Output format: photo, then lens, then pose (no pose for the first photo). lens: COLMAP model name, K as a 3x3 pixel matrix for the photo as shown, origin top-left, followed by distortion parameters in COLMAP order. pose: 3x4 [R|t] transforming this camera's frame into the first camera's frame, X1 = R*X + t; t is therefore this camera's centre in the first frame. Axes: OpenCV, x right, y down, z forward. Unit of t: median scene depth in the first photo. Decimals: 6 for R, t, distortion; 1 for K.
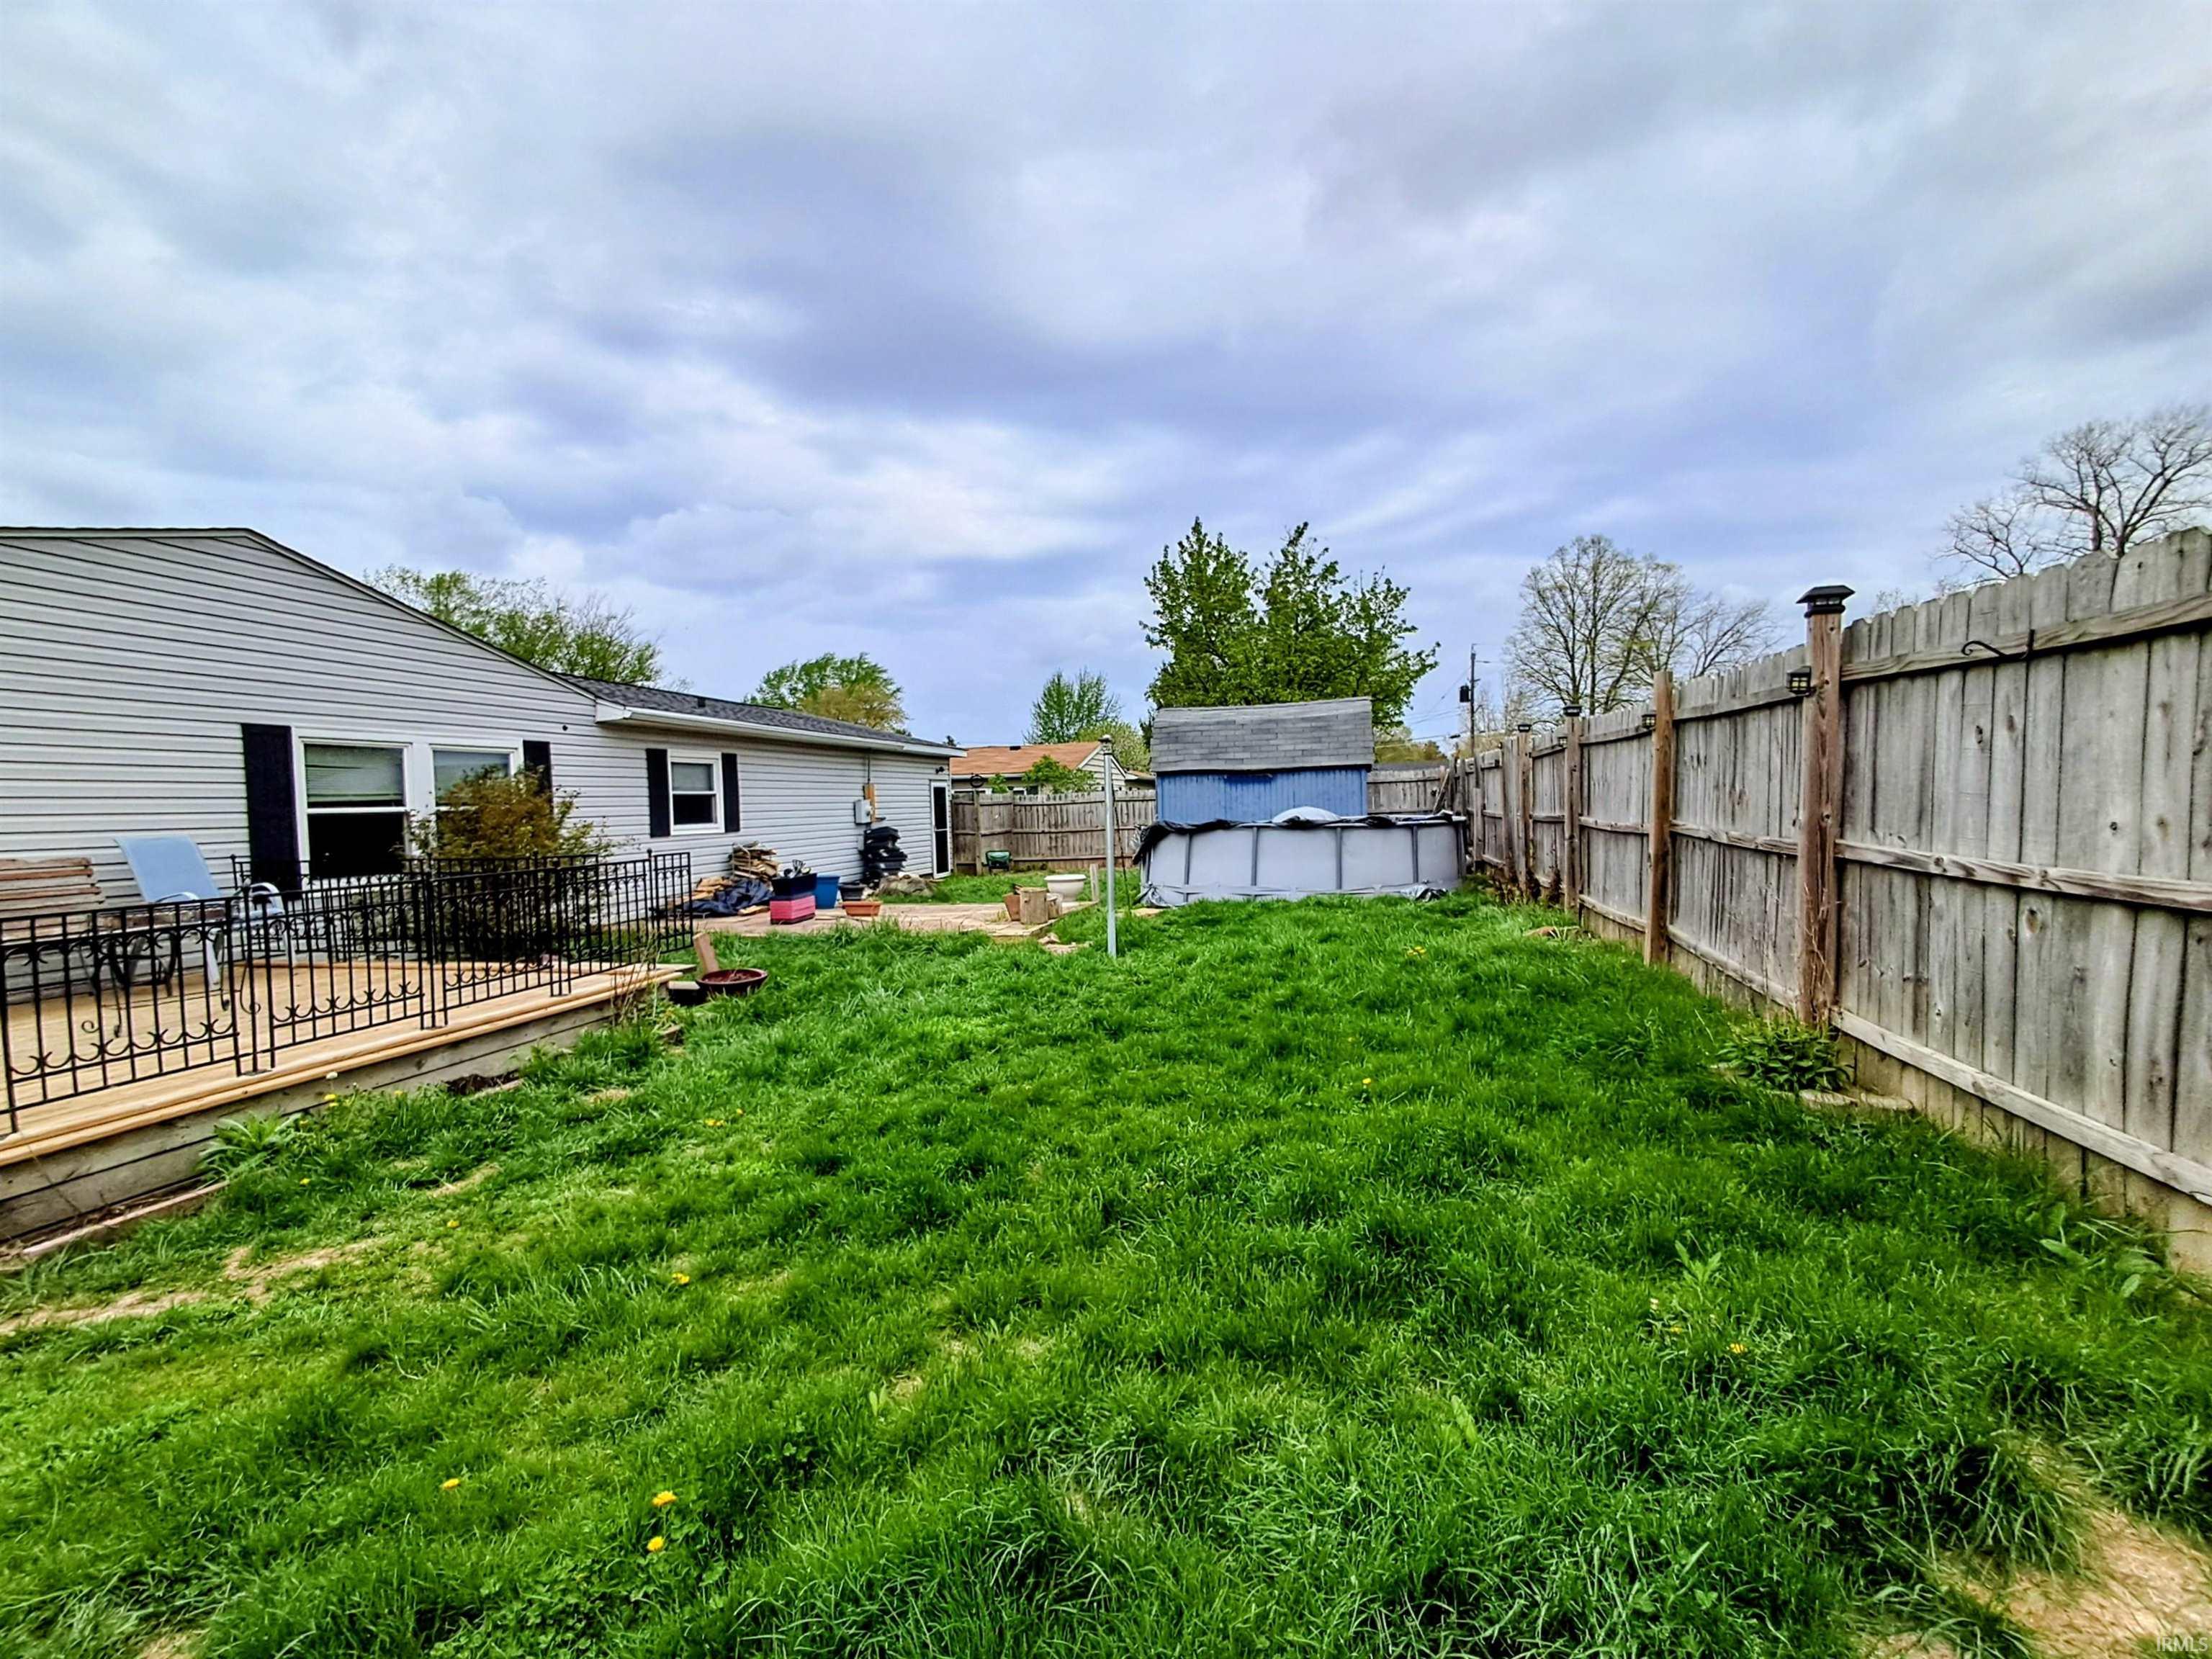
lens RADIAL K [[1021.8, 0, 1097.0], [0, 1021.8, 844.7], [0, 0, 1]] dist [0.001350, 0.000275]
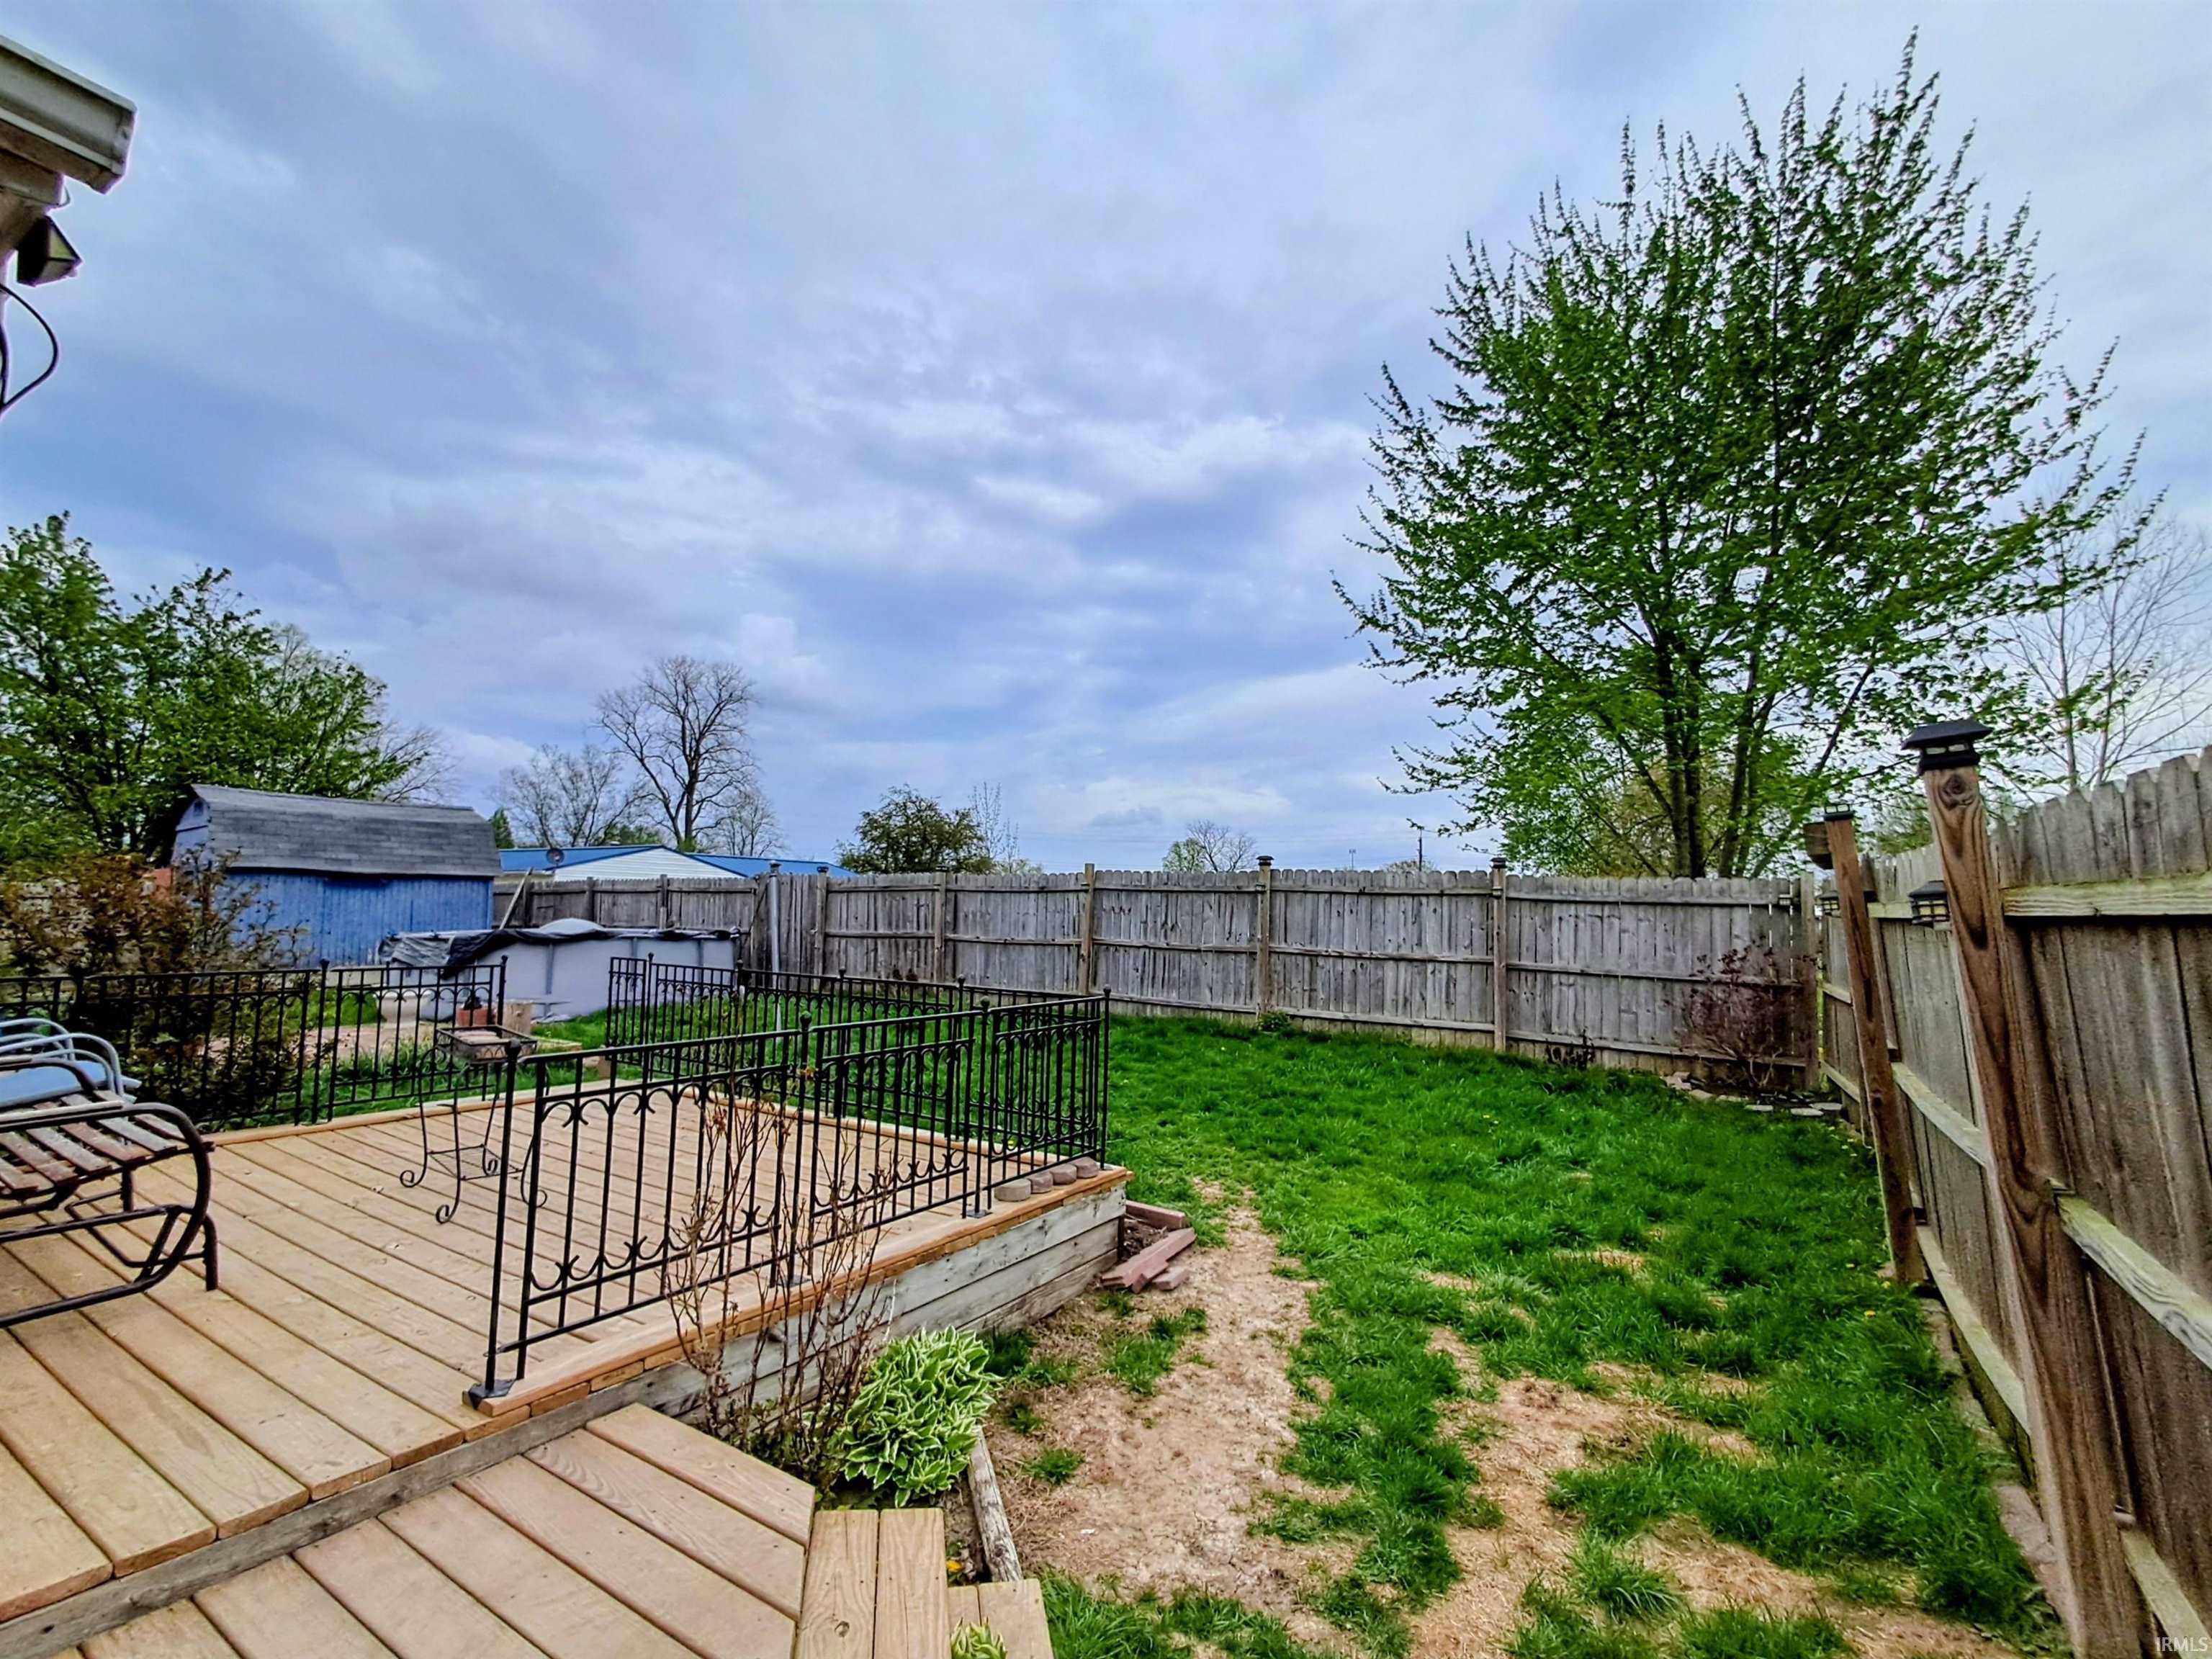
lens RADIAL K [[1021.8, 0, 1097.0], [0, 1021.8, 844.7], [0, 0, 1]] dist [0.001350, 0.000275]
pose [[0.314780, 0.096366, 0.944260, -1.802940], [0.012152, 0.994342, -0.105529, 0.009928], [-0.949087, 0.044693, 0.311828, 0.448811]]
